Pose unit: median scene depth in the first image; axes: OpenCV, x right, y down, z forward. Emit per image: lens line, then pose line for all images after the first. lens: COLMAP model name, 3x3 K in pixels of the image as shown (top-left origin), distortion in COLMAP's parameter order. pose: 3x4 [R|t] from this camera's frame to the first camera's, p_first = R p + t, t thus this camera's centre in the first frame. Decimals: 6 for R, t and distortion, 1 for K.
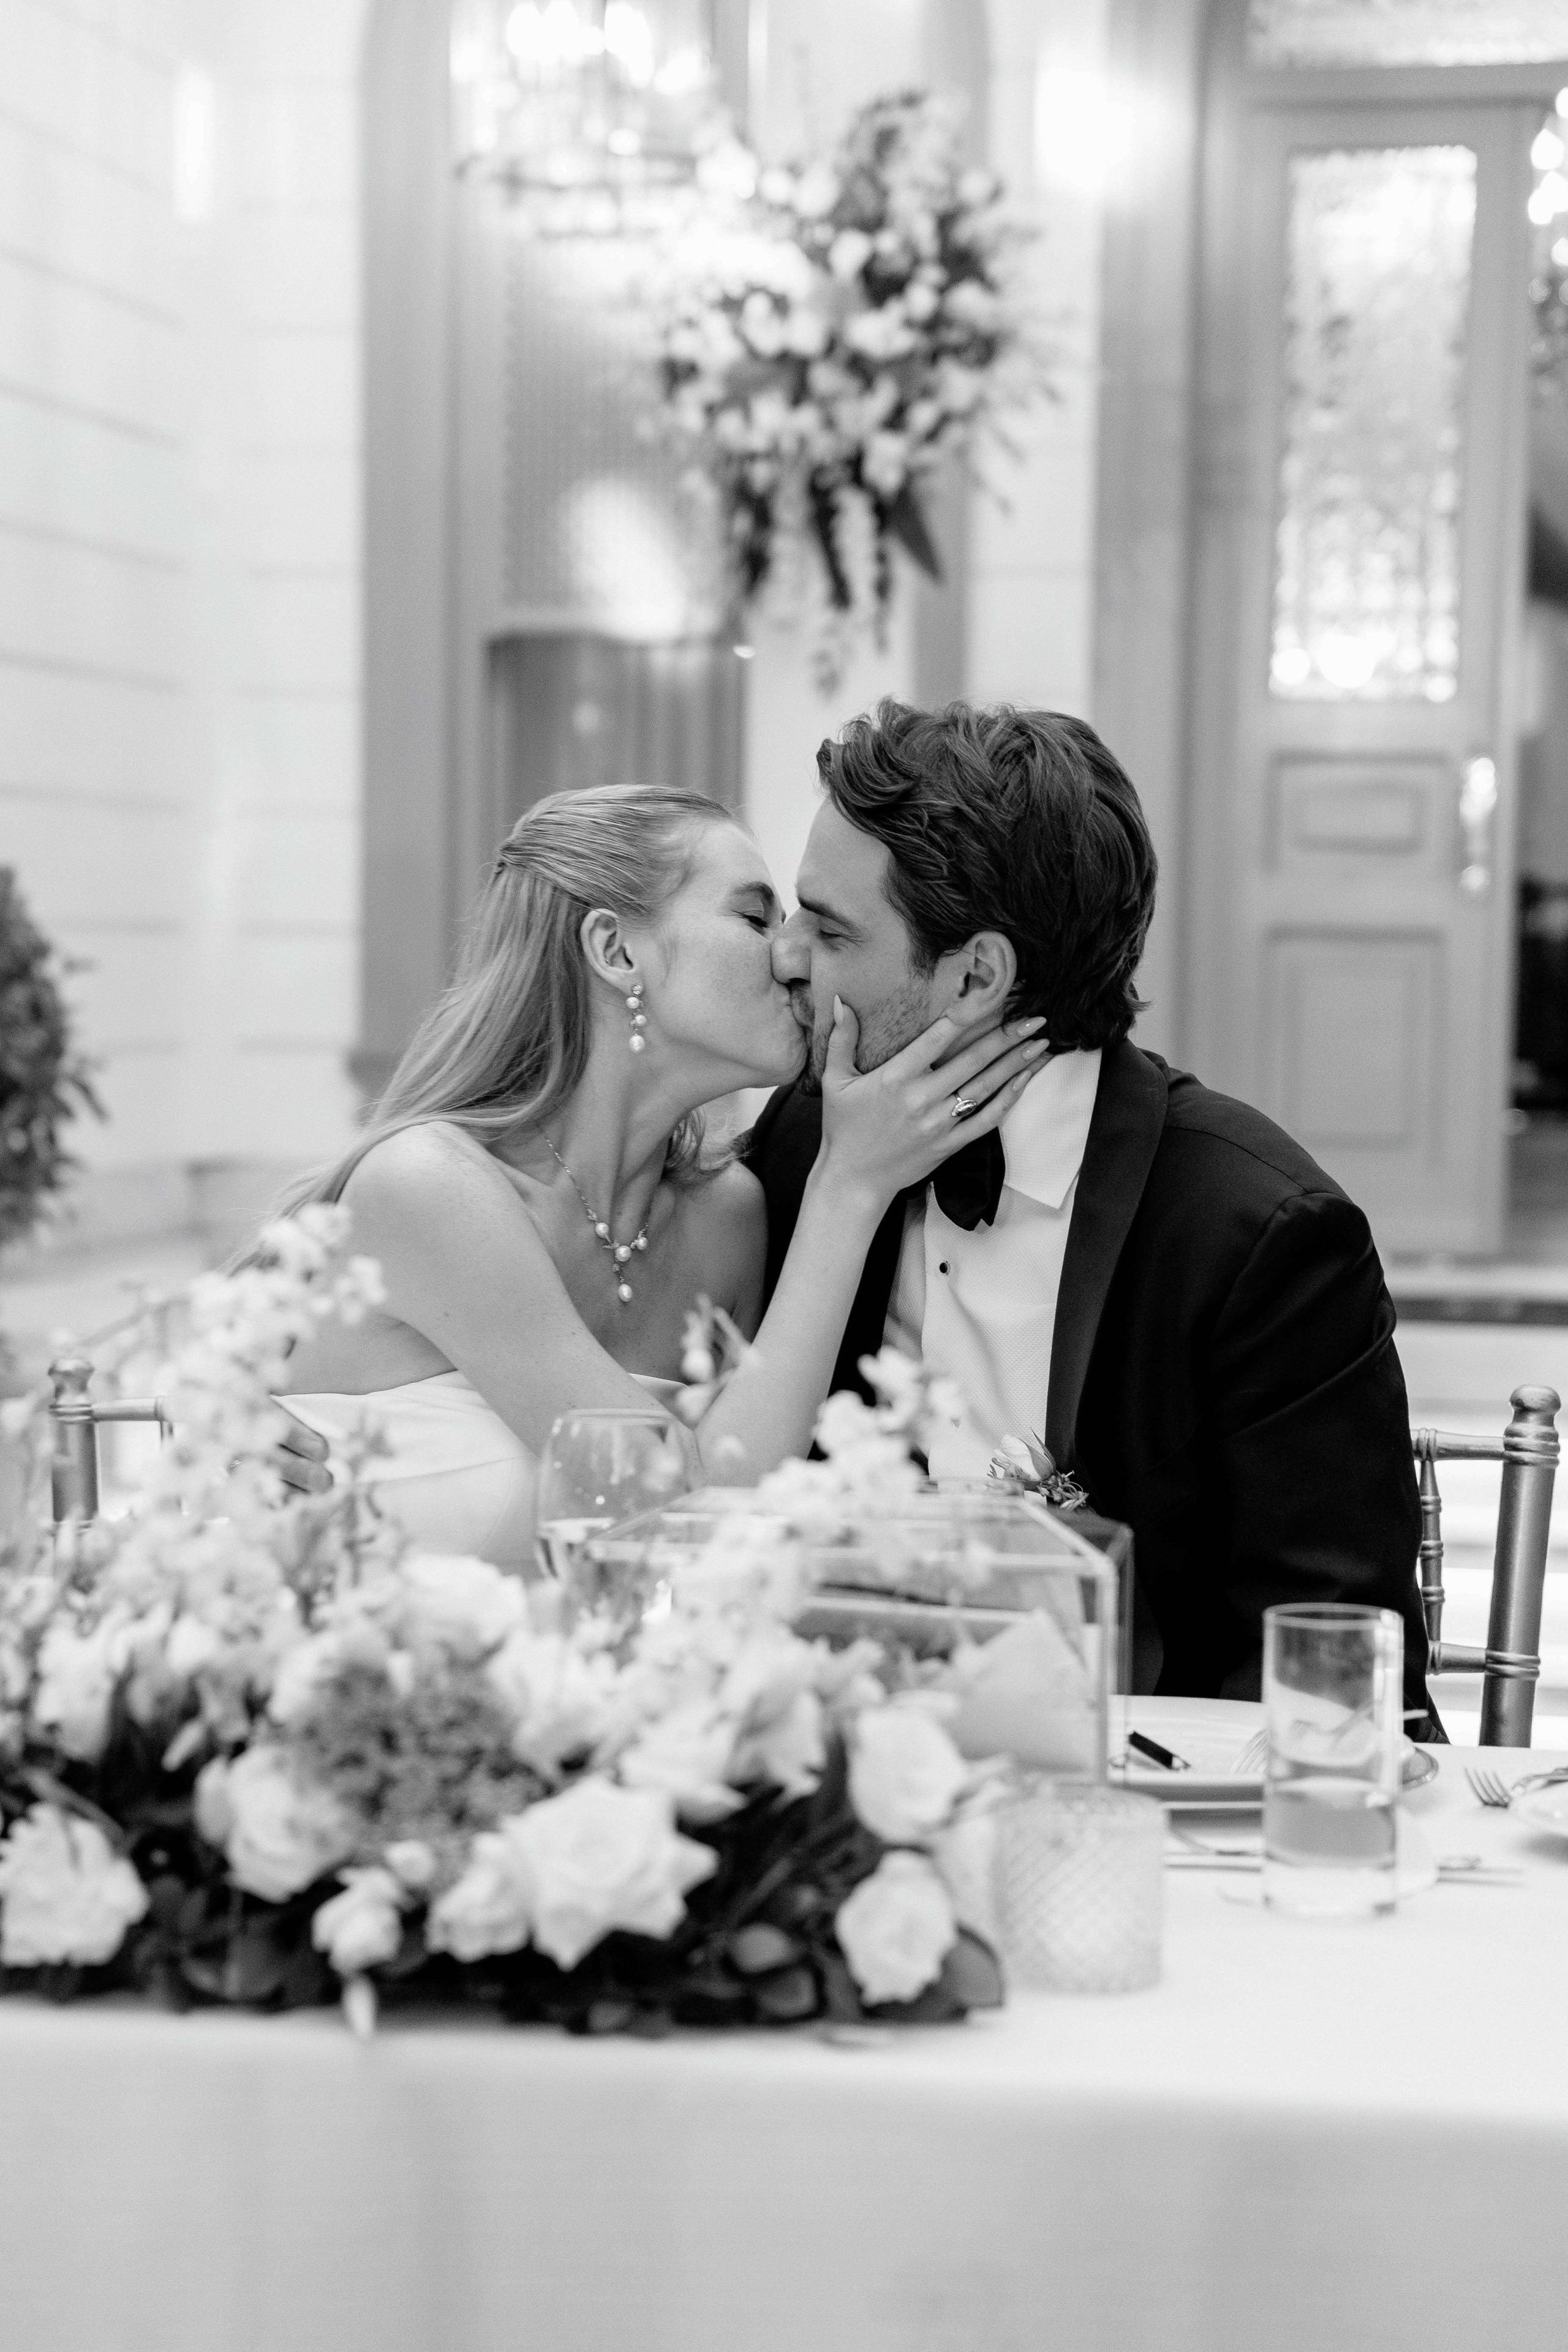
lens RADIAL K [[4983.0, 0, 778.7], [0, 4983.0, 1242.7], [0, 0, 1]] dist [0.346353, 0.000000]
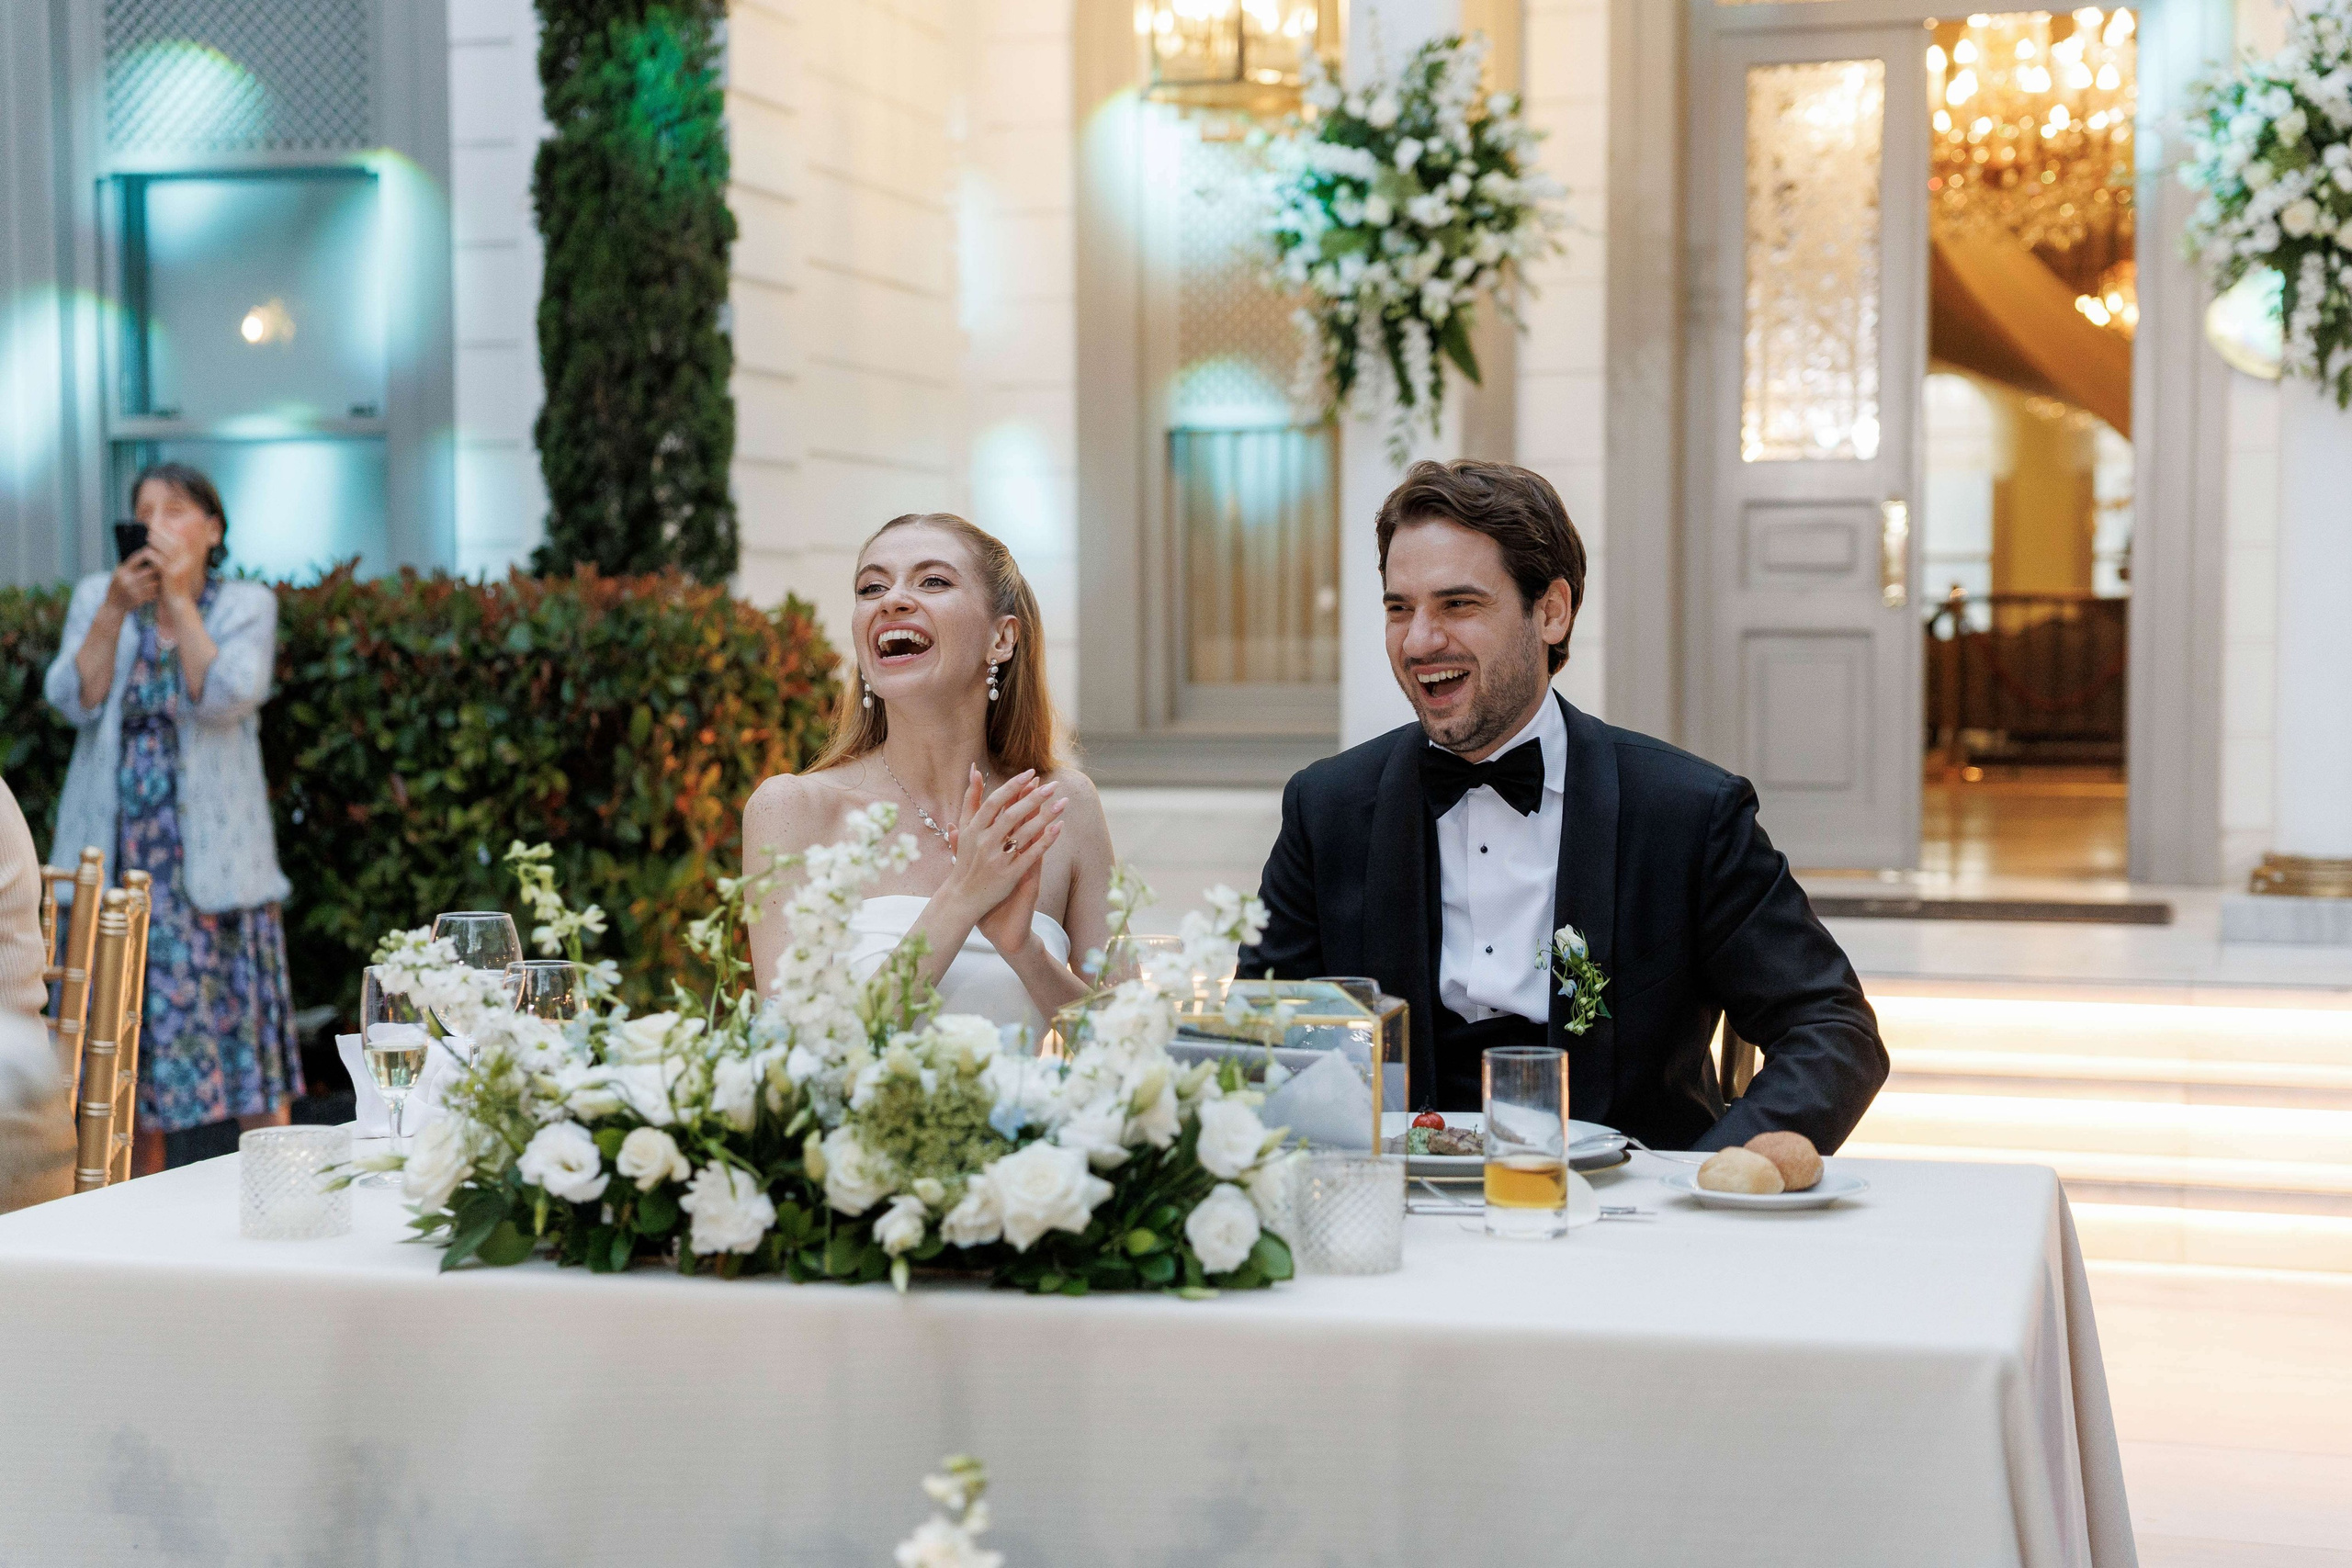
lens RADIAL K [[3783.5, 0, 1220.3], [0, 3783.5, 760.1], [0, 0, 1]] dist [0.288080, 0.000000]
pose [[0.998412, -0.015074, -0.054279, 0.084906], [0.013391, 0.999422, -0.031234, 0.018292], [0.054719, 0.030457, 0.998037, -0.241058]]
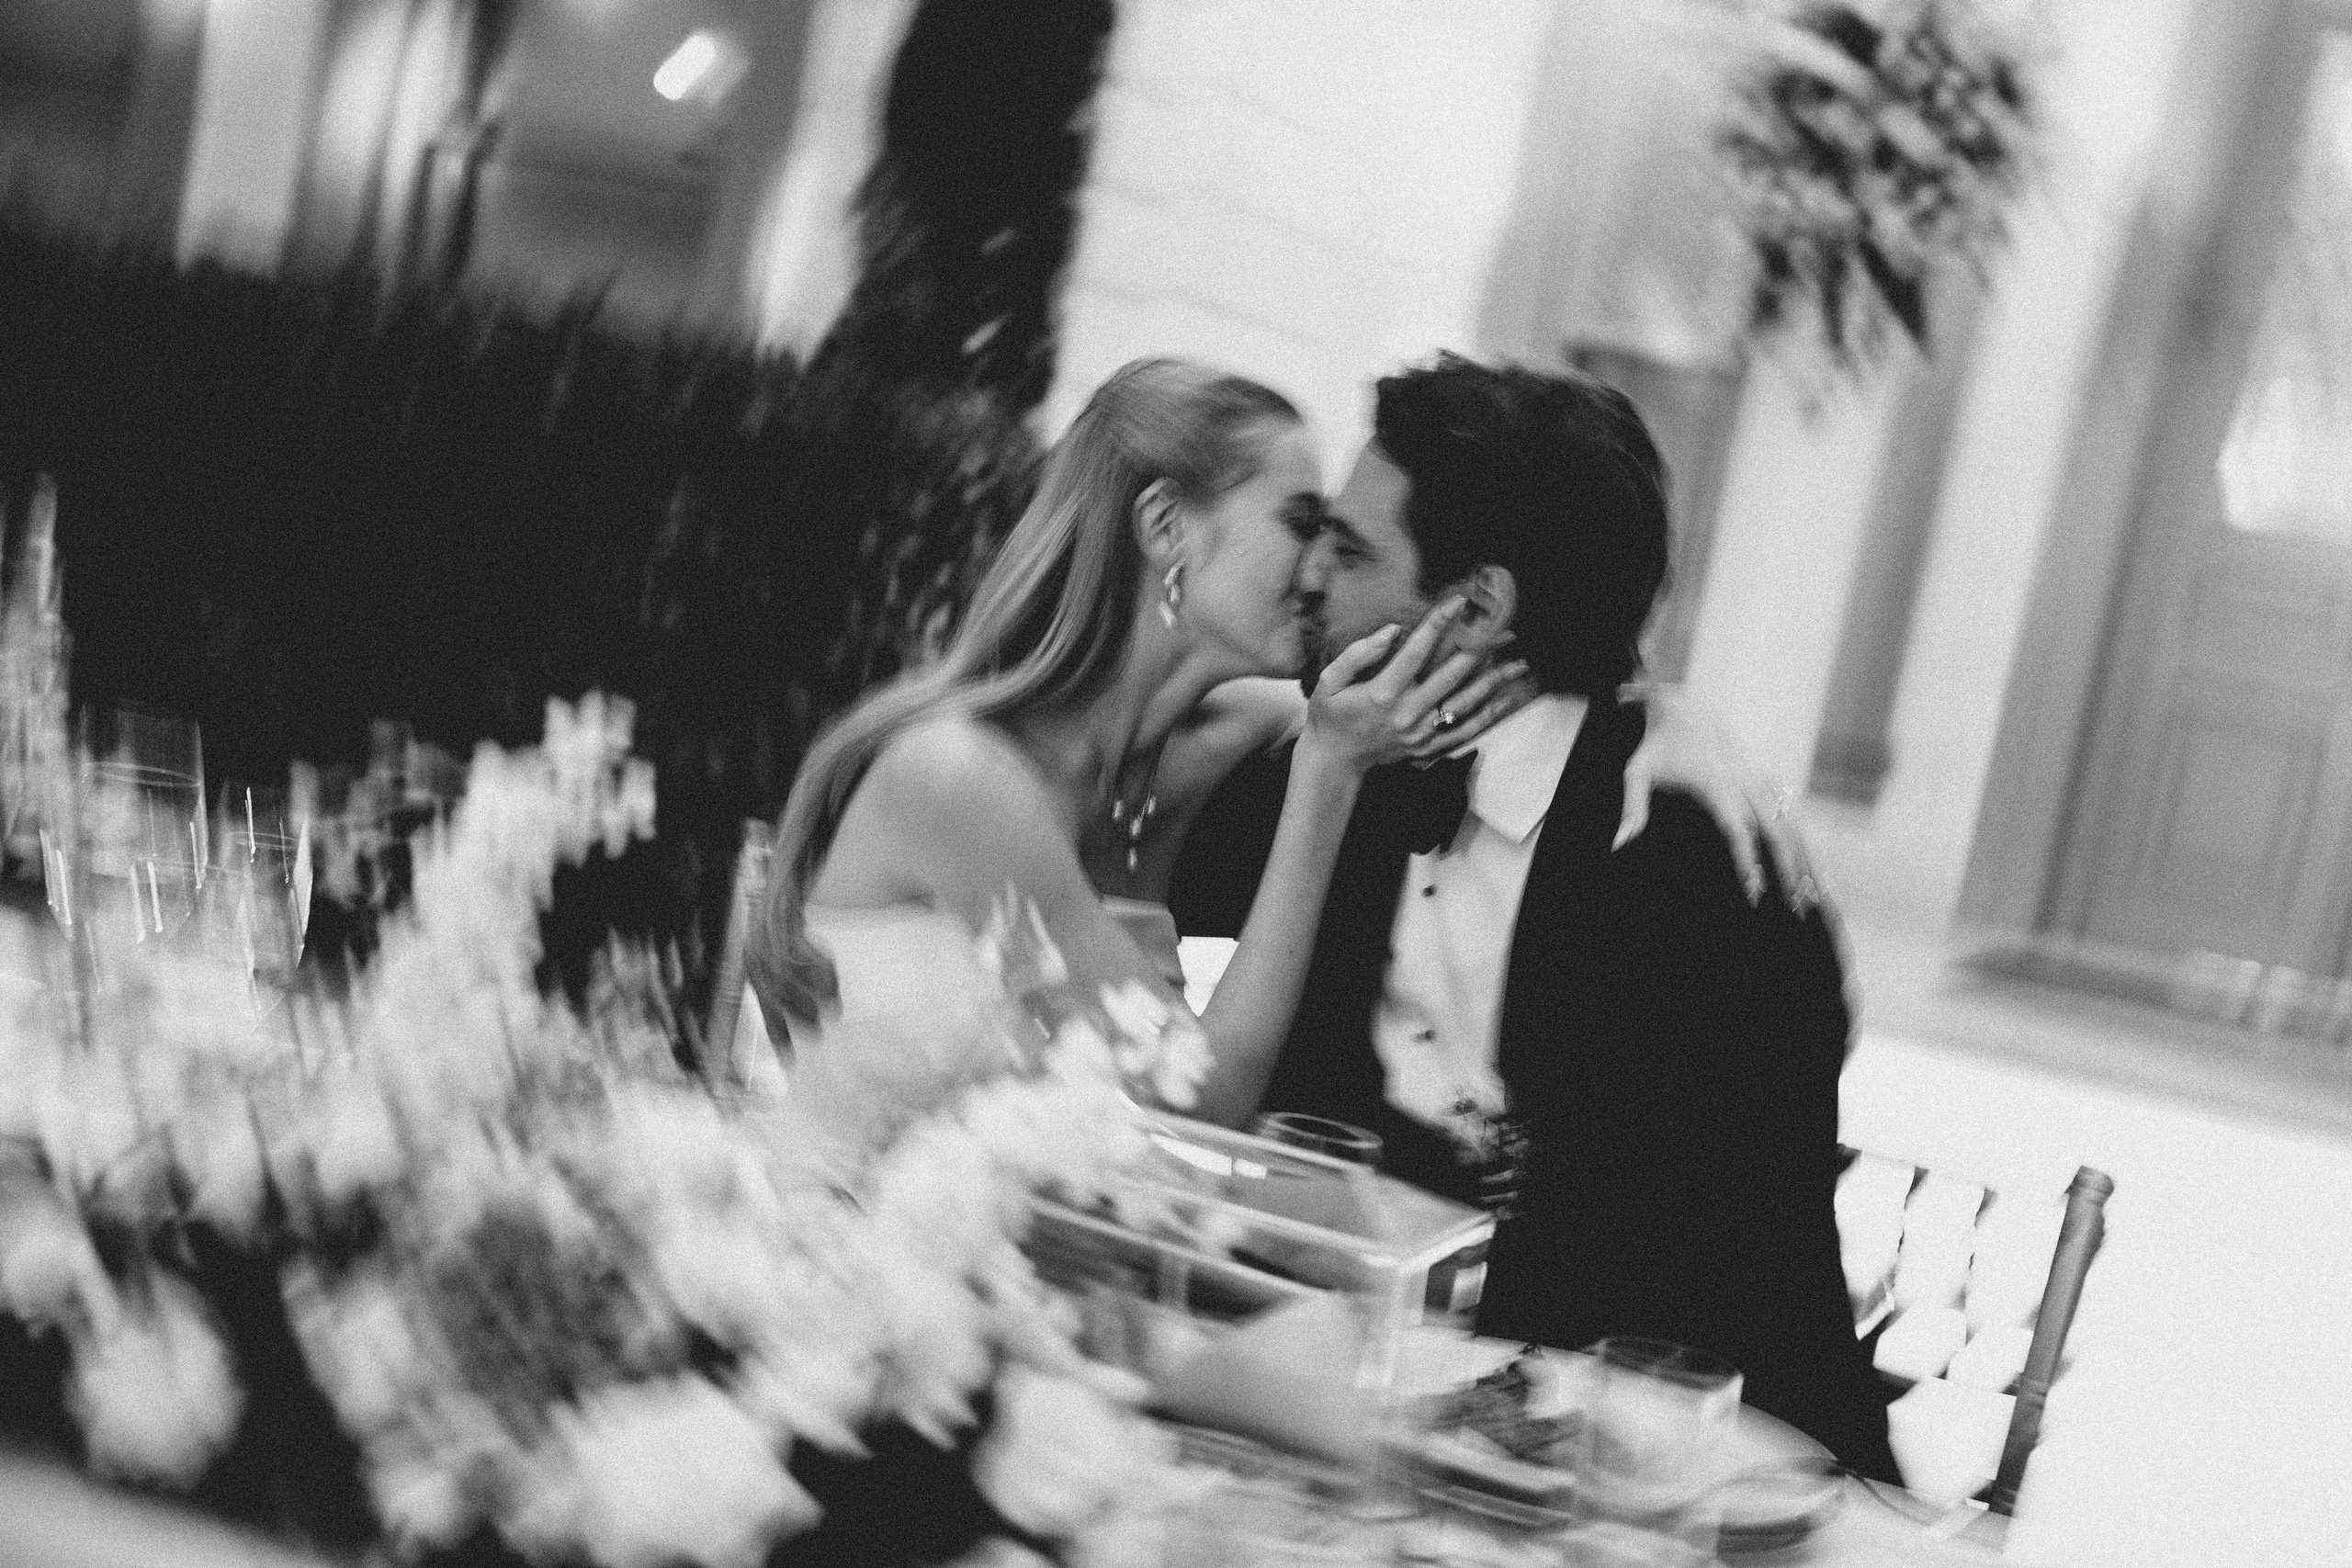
lens RADIAL K [[3786.4, 0, 1173.9], [0, 3786.4, 786.2], [0, 0, 1]] dist [0.258514, 0.000000]
pose [[0.970840, 0.179826, -0.158534, 0.120774], [-0.180488, 0.983523, 0.010330, -0.018457], [0.157779, 0.018584, 0.987300, 0.294804]]
